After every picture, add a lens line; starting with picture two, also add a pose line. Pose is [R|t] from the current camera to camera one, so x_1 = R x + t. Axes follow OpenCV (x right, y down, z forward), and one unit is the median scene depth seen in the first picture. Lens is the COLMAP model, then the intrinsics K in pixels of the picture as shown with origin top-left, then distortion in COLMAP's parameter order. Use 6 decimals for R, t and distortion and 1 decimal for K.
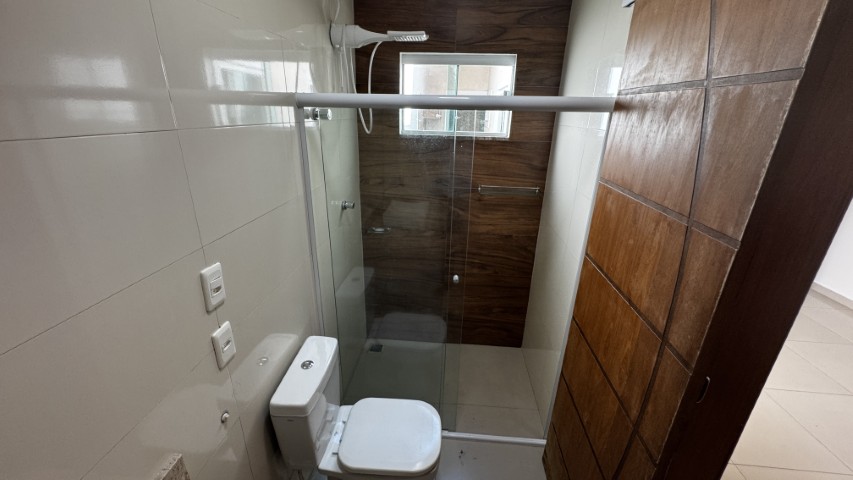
lens RADIAL K [[343.4, 0, 425.4], [0, 343.4, 238.5], [0, 0, 1]] dist [-0.003841, -0.000216]
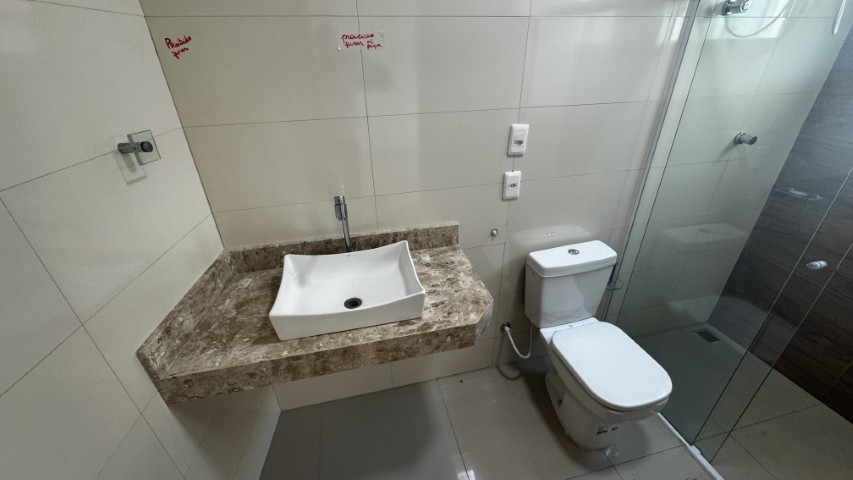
lens RADIAL K [[343.4, 0, 425.4], [0, 343.4, 238.5], [0, 0, 1]] dist [-0.003841, -0.000216]
pose [[0.300686, 0.425072, -0.853758, 0.428749], [-0.309987, 0.890138, 0.334010, 0.096023], [0.901940, 0.164222, 0.399419, 0.096499]]
